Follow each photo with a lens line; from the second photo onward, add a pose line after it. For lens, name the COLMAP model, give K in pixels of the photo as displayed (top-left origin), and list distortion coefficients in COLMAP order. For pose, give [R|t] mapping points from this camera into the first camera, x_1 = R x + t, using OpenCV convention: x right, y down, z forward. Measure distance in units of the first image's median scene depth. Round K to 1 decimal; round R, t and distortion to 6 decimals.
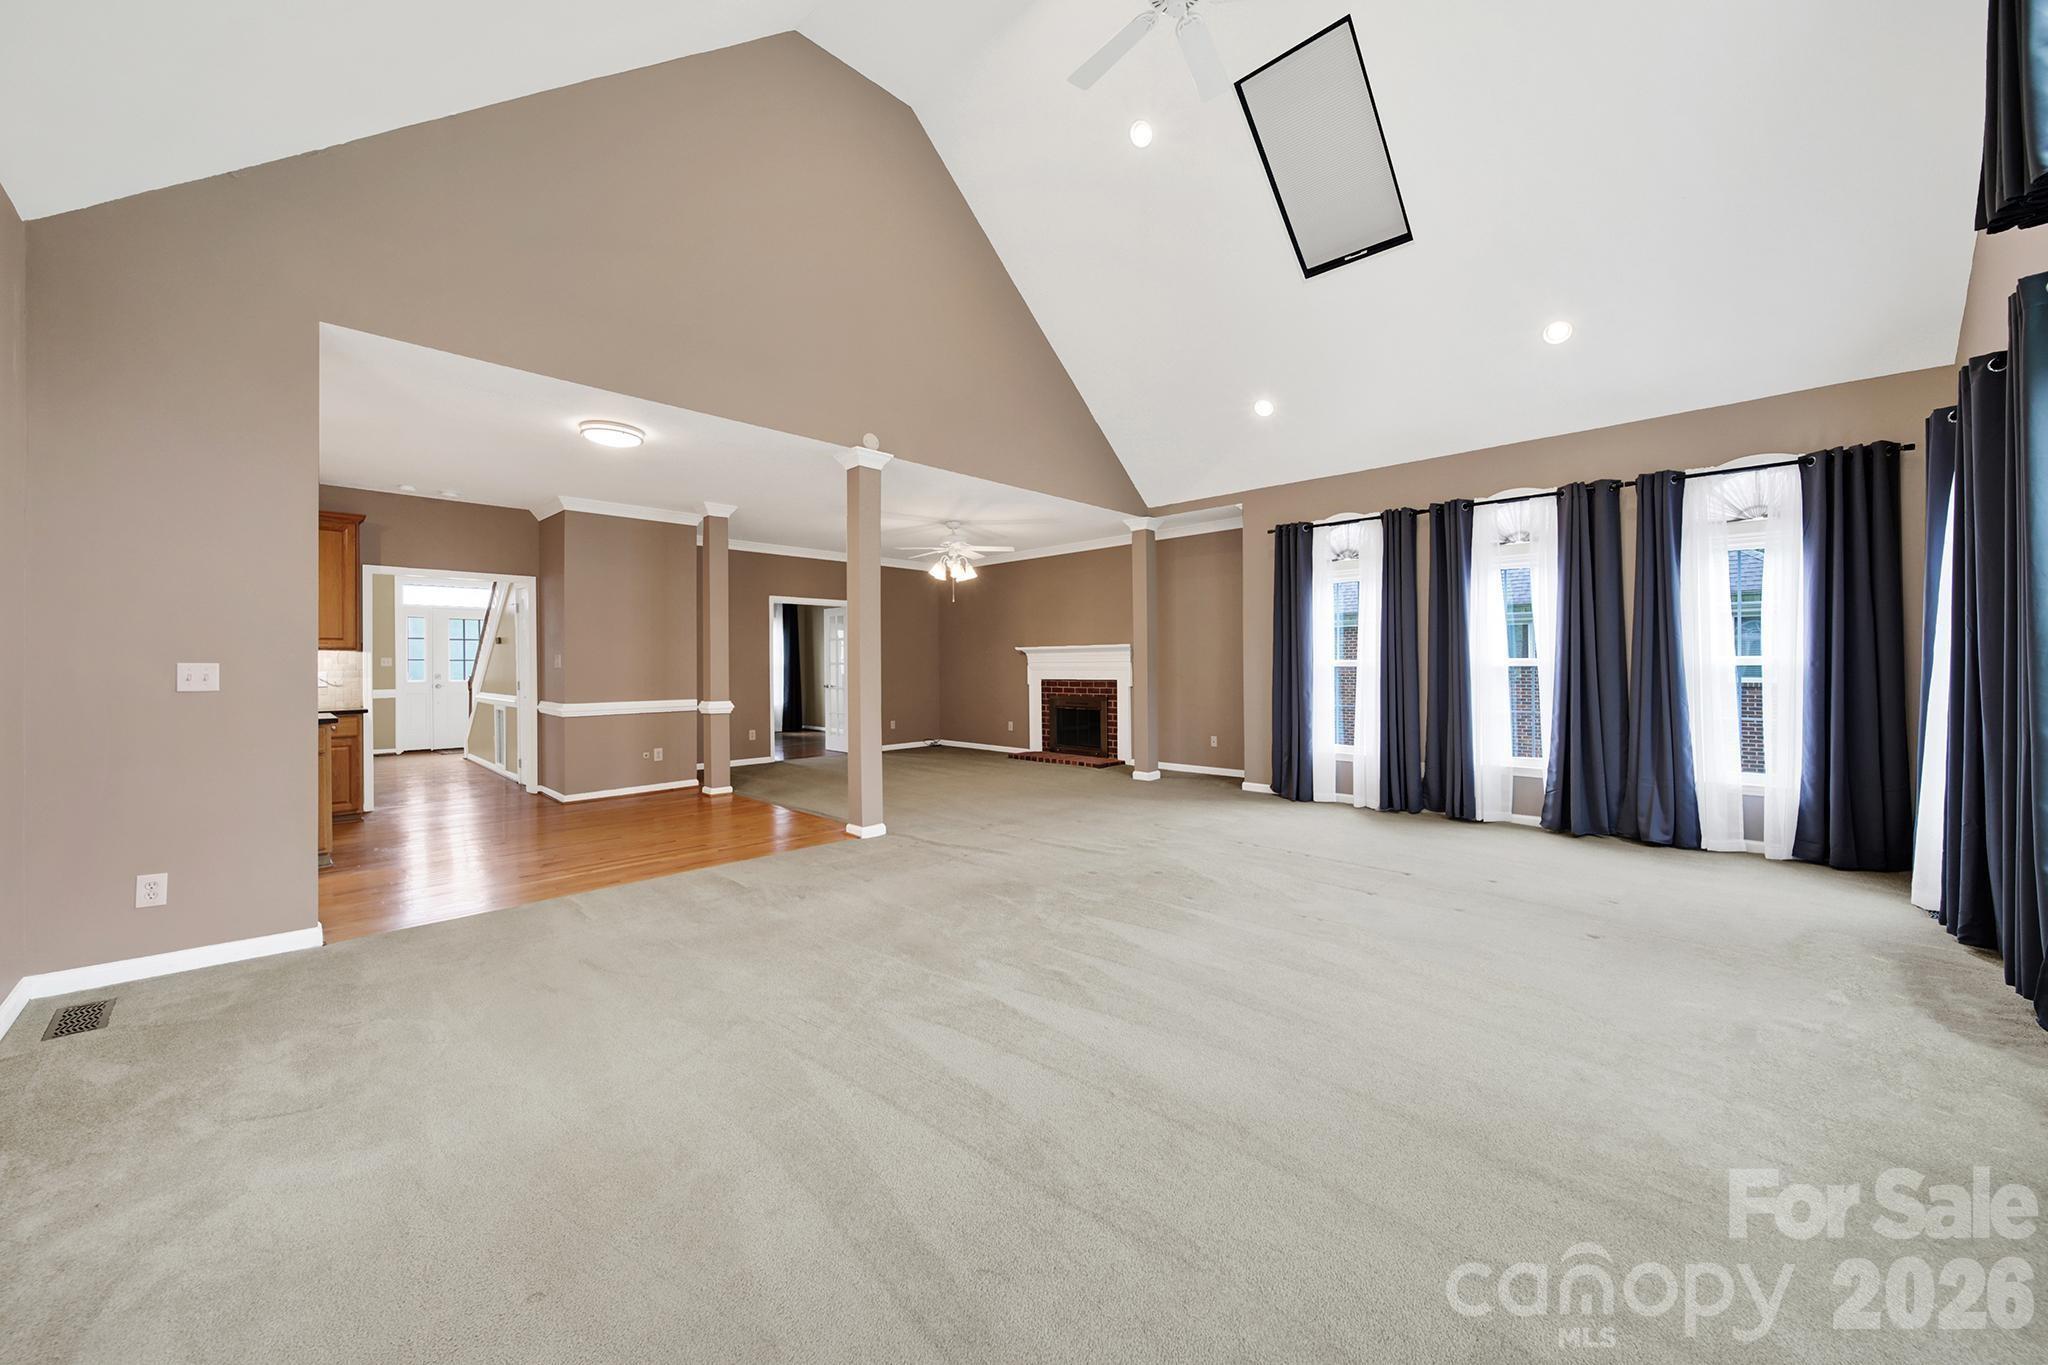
lens RADIAL K [[754.5, 0, 1038.2], [0, 754.5, 663.9], [0, 0, 1]] dist [-0.000652, -0.000110]
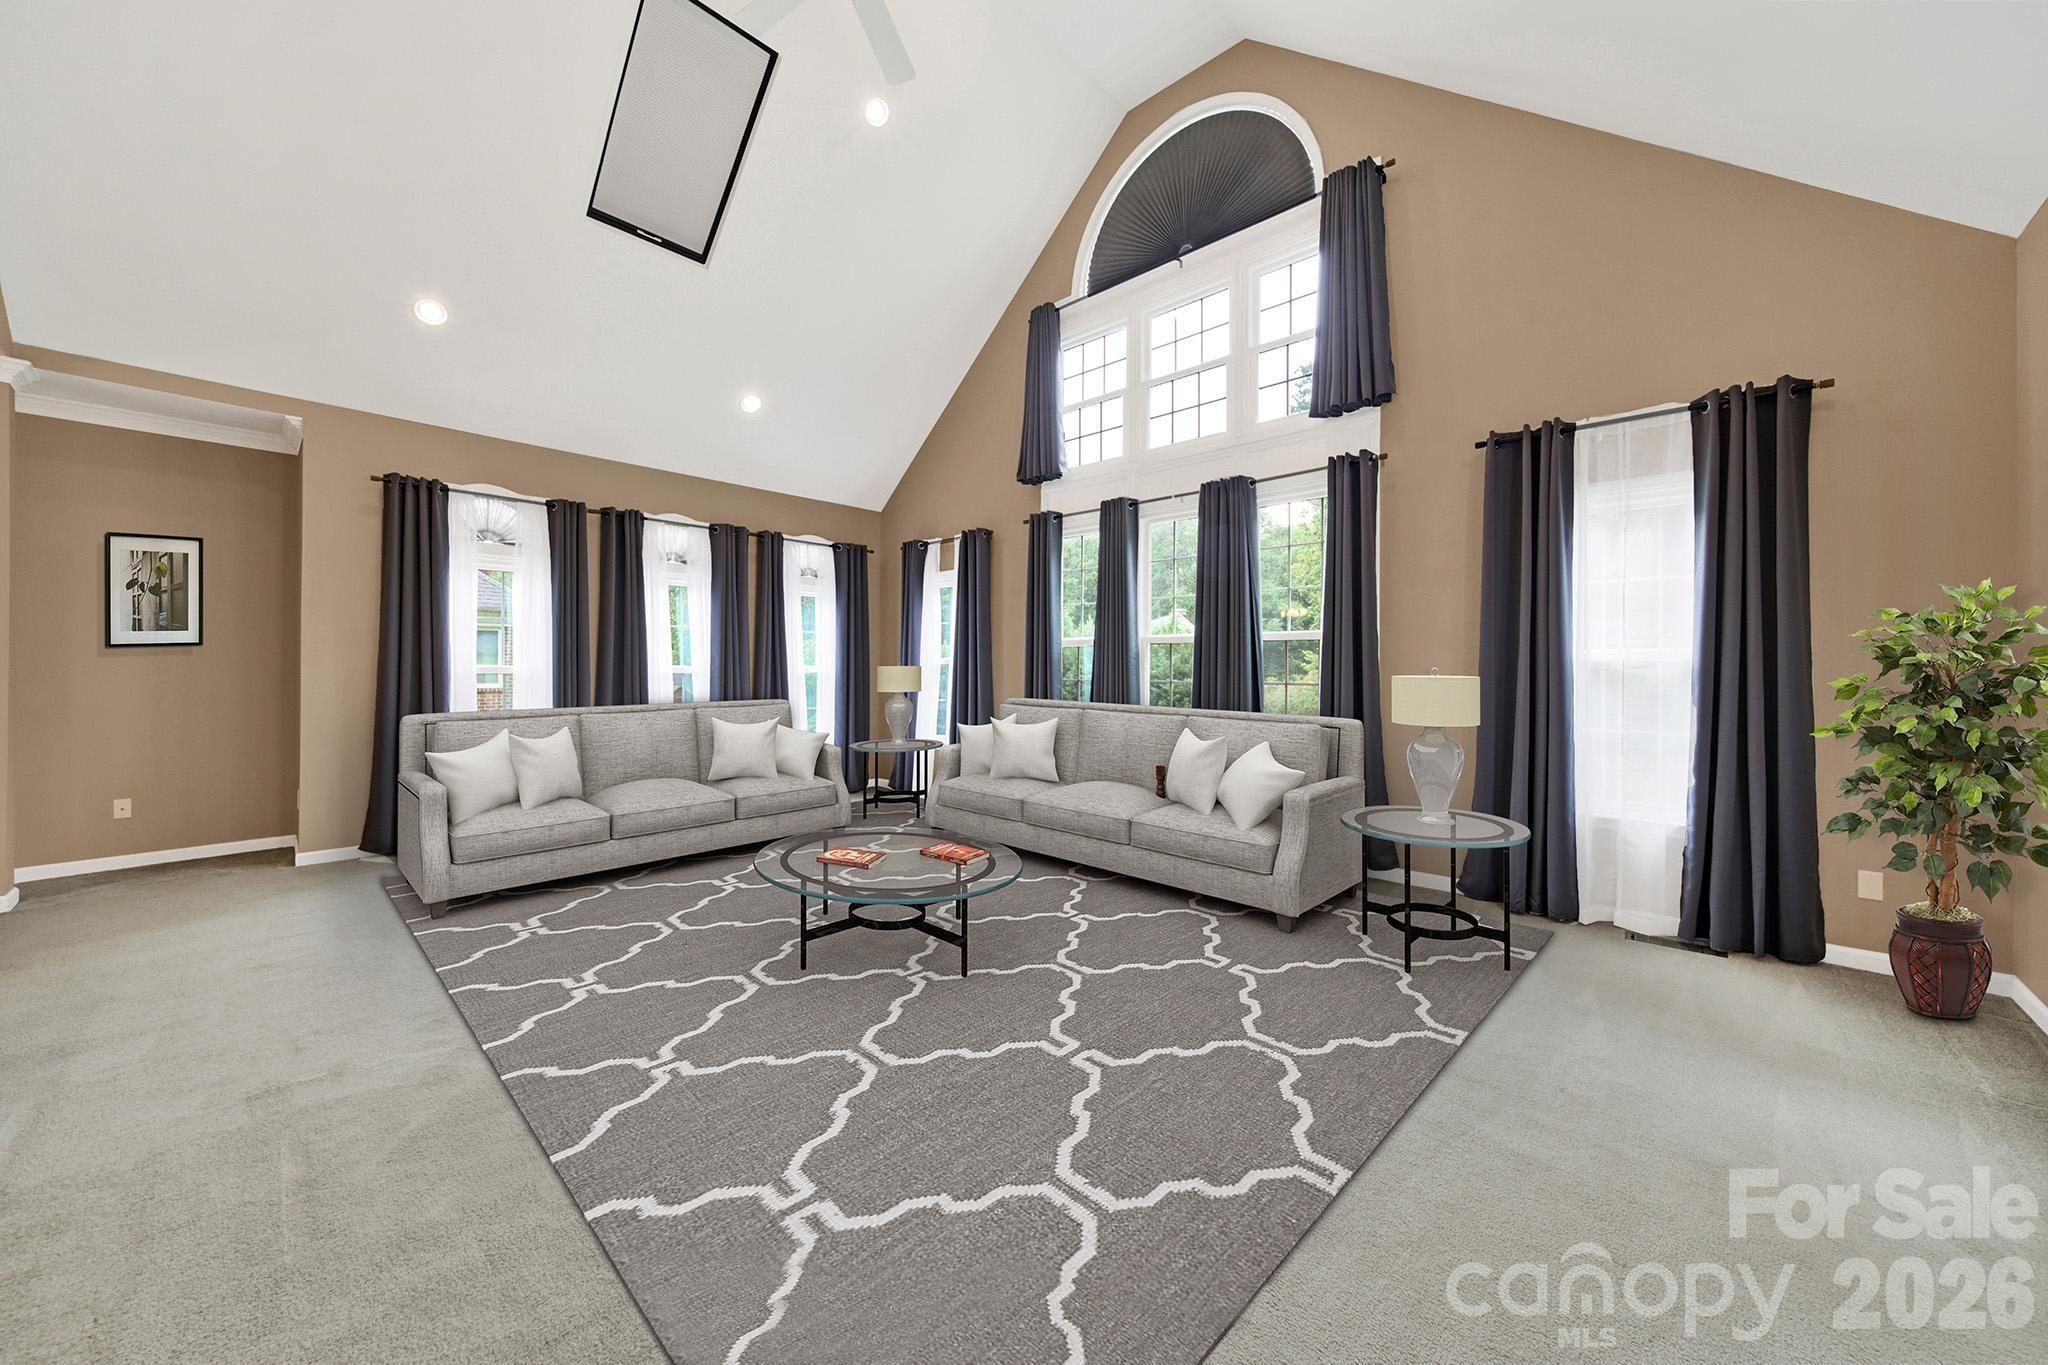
lens RADIAL K [[737.9, 0, 1016.0], [0, 737.9, 665.8], [0, 0, 1]] dist [0.001102, 0.000171]
pose [[-0.006406, 0.010114, 0.999928, -0.293166], [-0.005751, 0.999932, -0.010150, -0.000255], [-0.999963, -0.005816, -0.006348, 0.324397]]
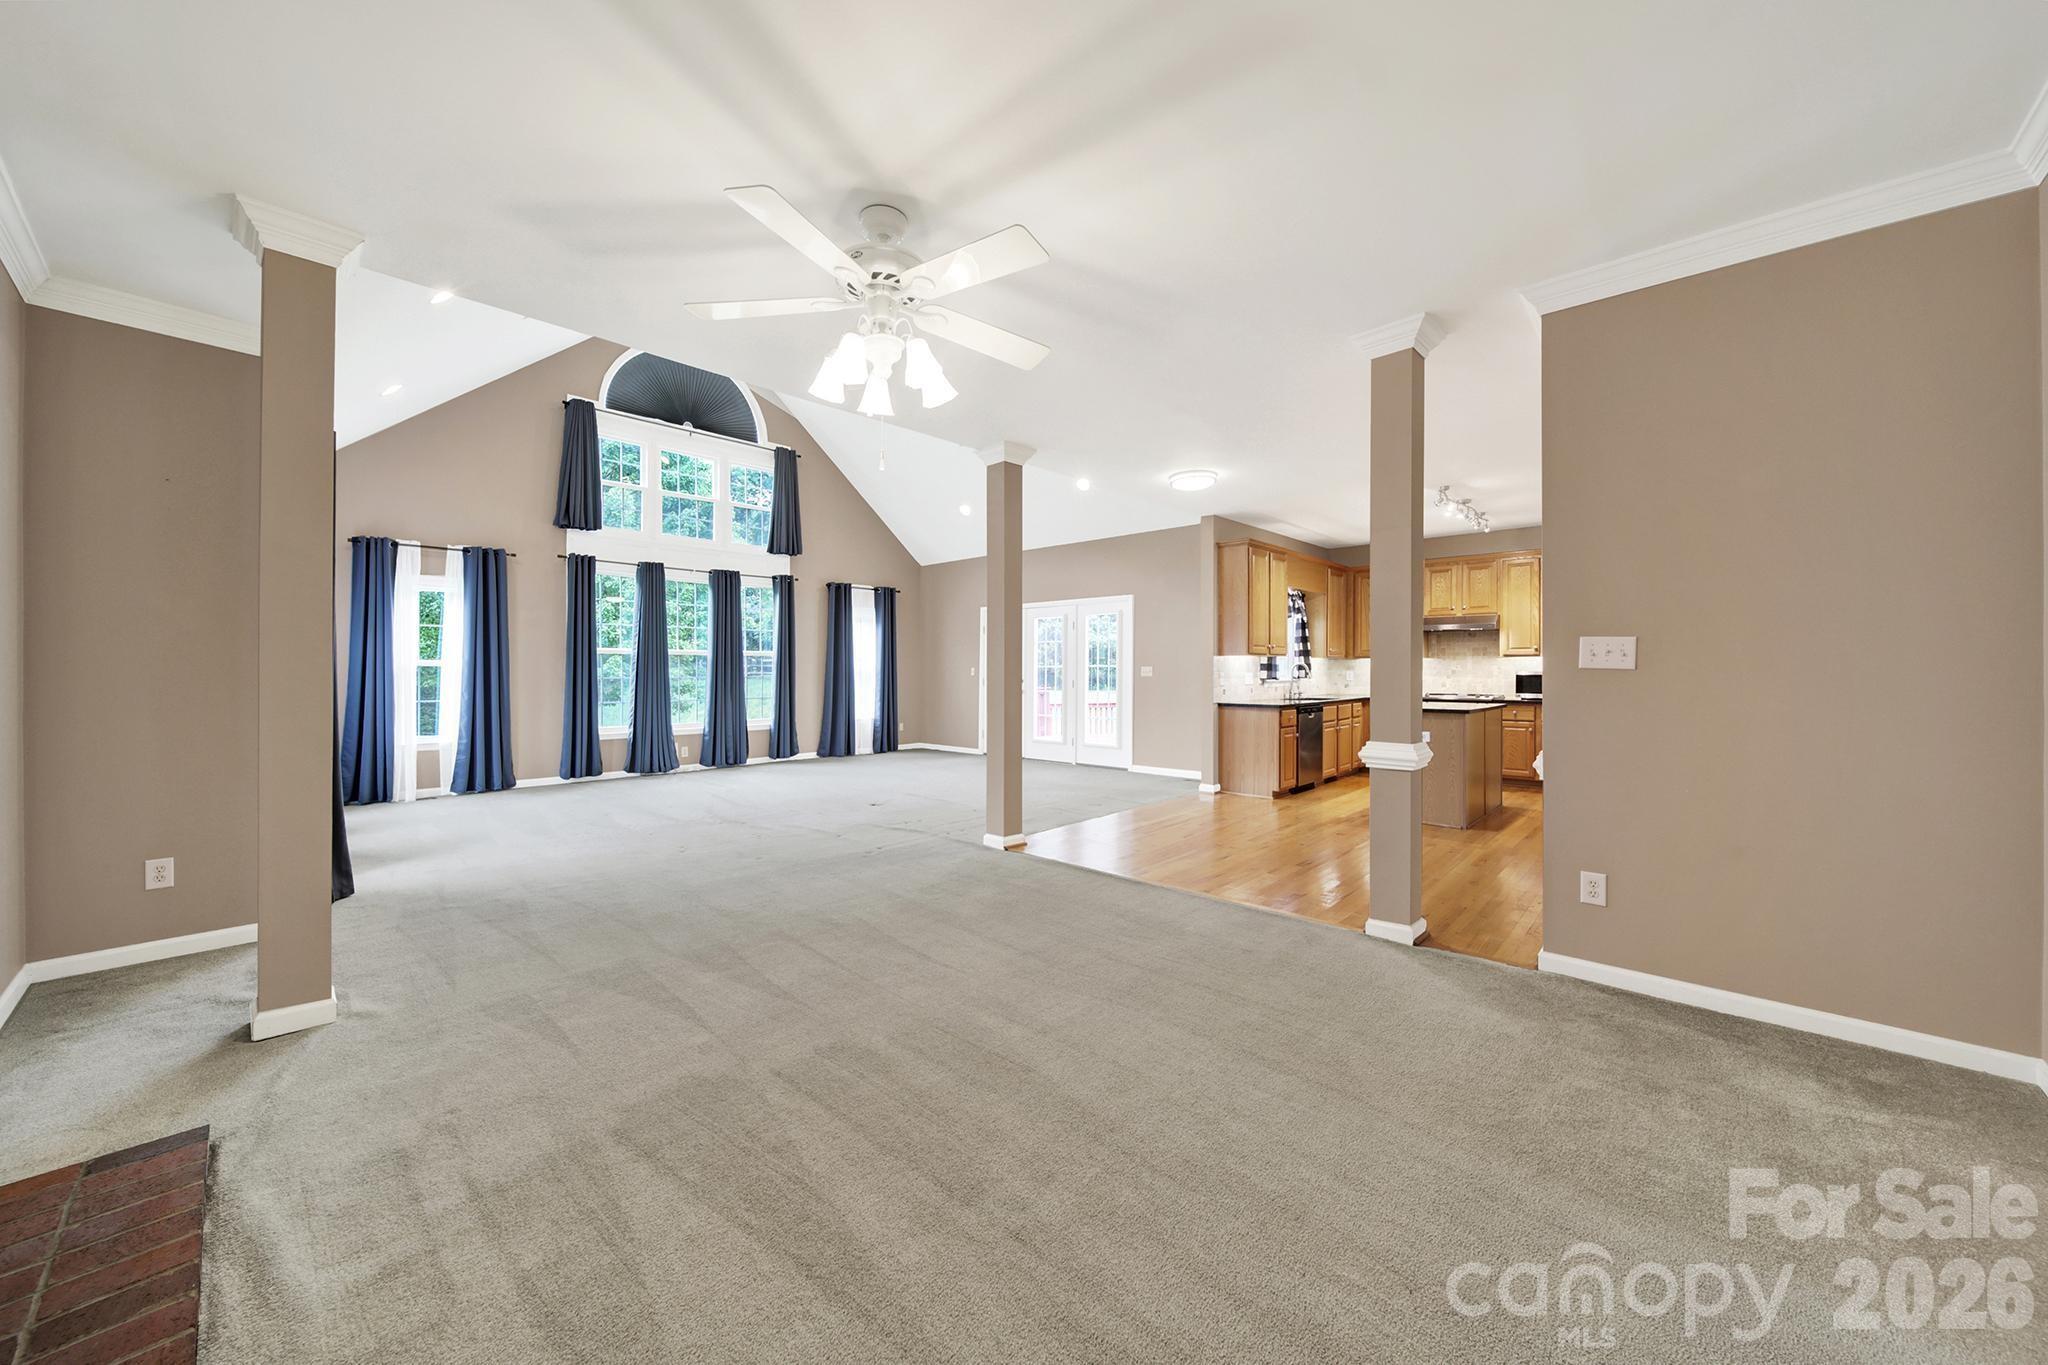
lens RADIAL K [[737.9, 0, 1016.0], [0, 737.9, 665.8], [0, 0, 1]] dist [0.001102, 0.000171]
pose [[-0.999969, 0.007551, -0.002023, -0.152461], [0.007566, 0.999942, -0.007721, 0.001251], [0.001965, -0.007736, -0.999968, 1.196360]]
